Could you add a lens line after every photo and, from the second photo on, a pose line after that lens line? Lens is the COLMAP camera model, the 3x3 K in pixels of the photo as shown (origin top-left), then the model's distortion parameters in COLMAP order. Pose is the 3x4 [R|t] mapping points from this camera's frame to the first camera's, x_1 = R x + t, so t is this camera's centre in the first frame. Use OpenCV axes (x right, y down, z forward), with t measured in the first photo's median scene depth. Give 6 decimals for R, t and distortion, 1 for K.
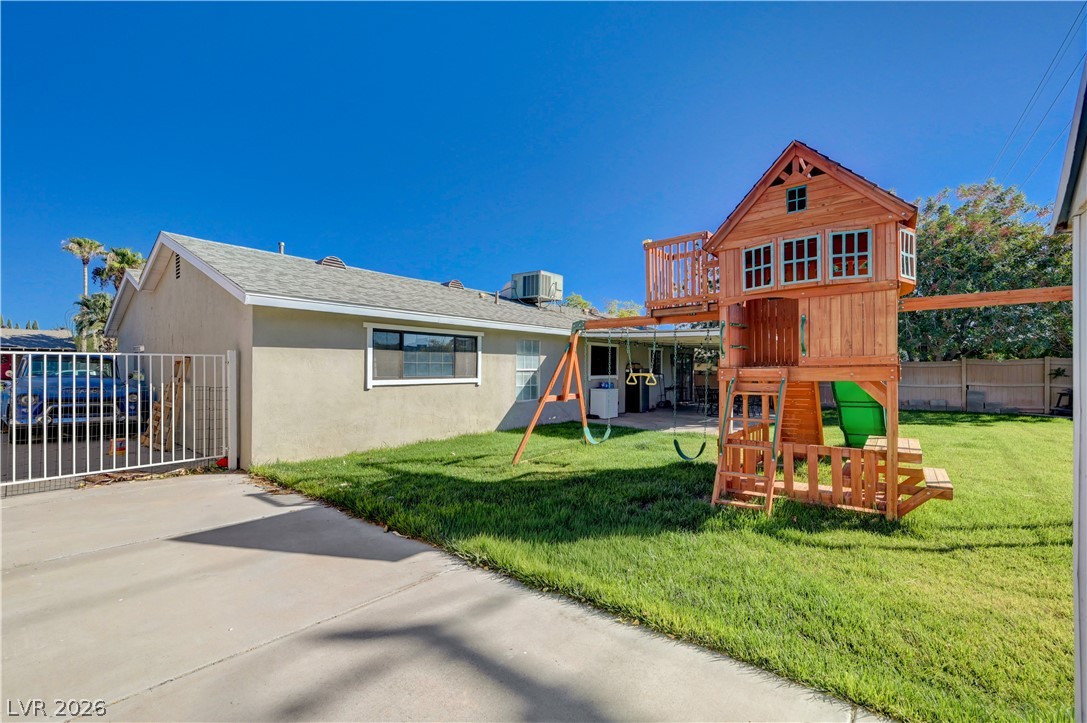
lens RADIAL K [[442.9, 0, 541.4], [0, 442.9, 363.8], [0, 0, 1]] dist [-0.004386, 0.000439]
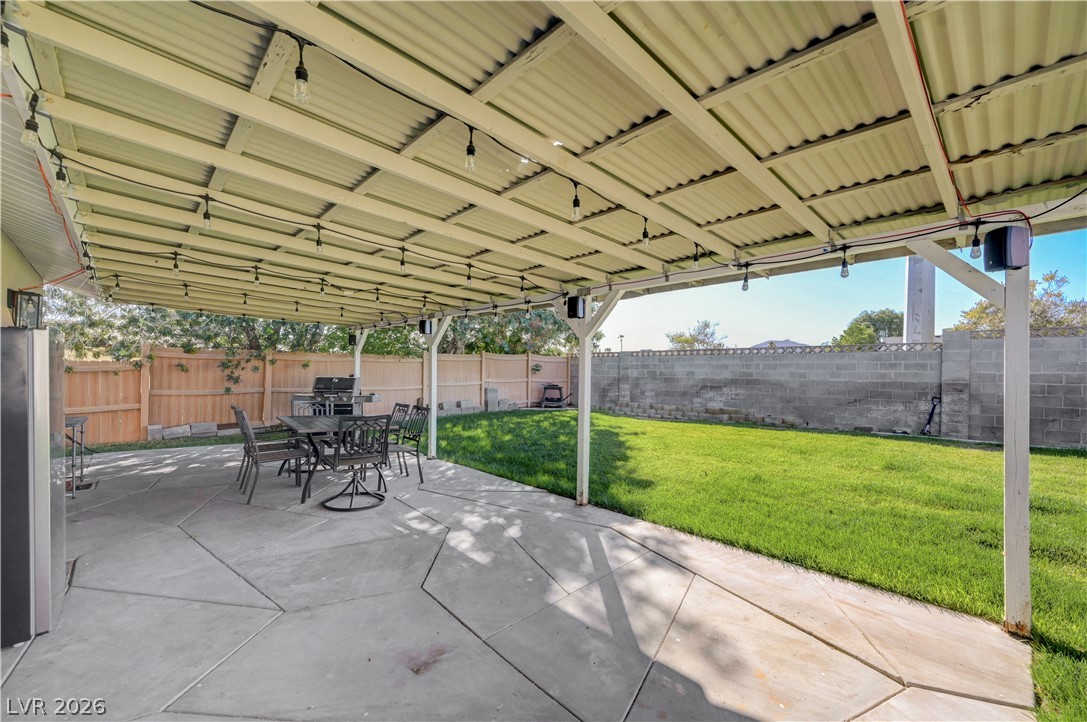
lens RADIAL K [[442.9, 0, 546.7], [0, 442.9, 364.8], [0, 0, 1]] dist [-0.004386, 0.000439]
pose [[0.138370, 0.011076, 0.990319, 0.184587], [-0.020810, 0.999749, -0.008274, 0.040321], [-0.990162, -0.019464, 0.138566, 1.614733]]
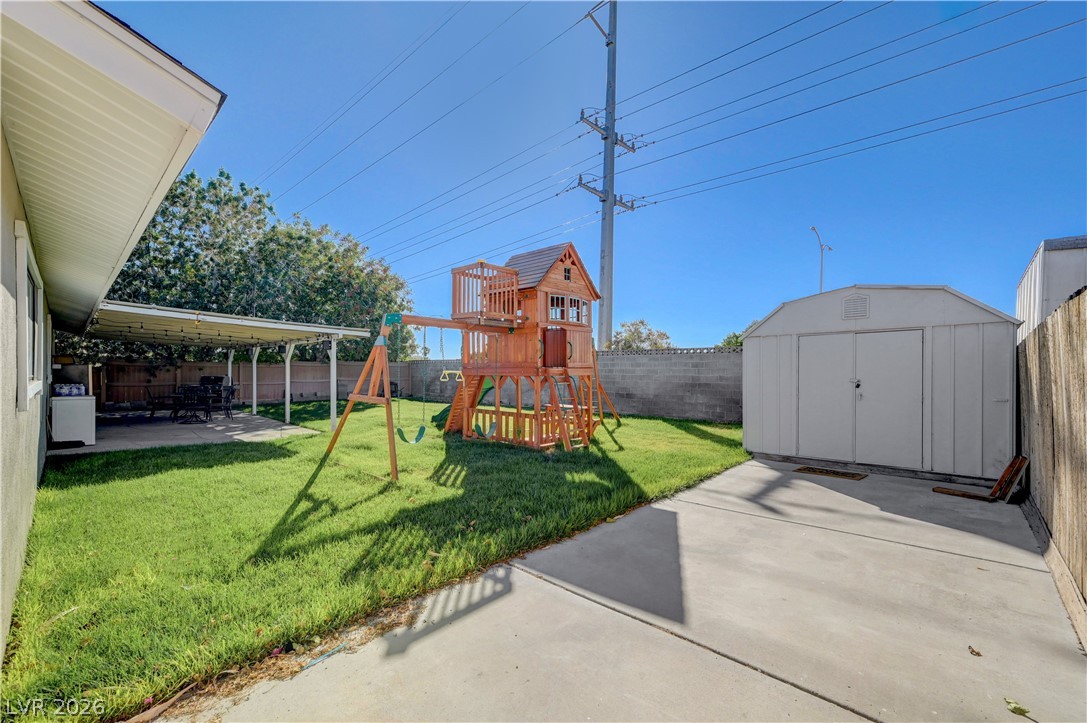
lens RADIAL K [[442.9, 0, 539.0], [0, 442.9, 374.7], [0, 0, 1]] dist [-0.004386, 0.000439]
pose [[0.084986, -0.006551, 0.996361, -0.734633], [-0.024083, 0.999673, 0.008627, 0.013727], [-0.996091, -0.024729, 0.084800, 0.569416]]
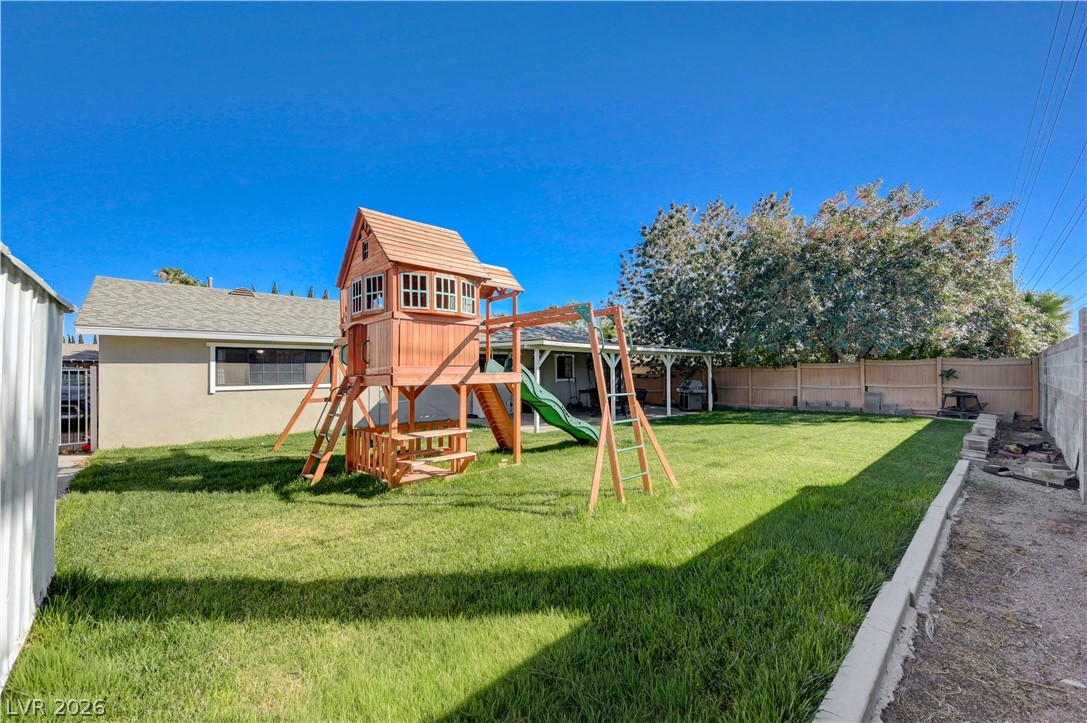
lens RADIAL K [[442.9, 0, 553.4], [0, 442.9, 368.5], [0, 0, 1]] dist [-0.004386, 0.000439]
pose [[0.991635, -0.010816, -0.128621, 0.770367], [0.011720, 0.999912, 0.006270, -0.012954], [0.128542, -0.007725, 0.991674, -0.154090]]
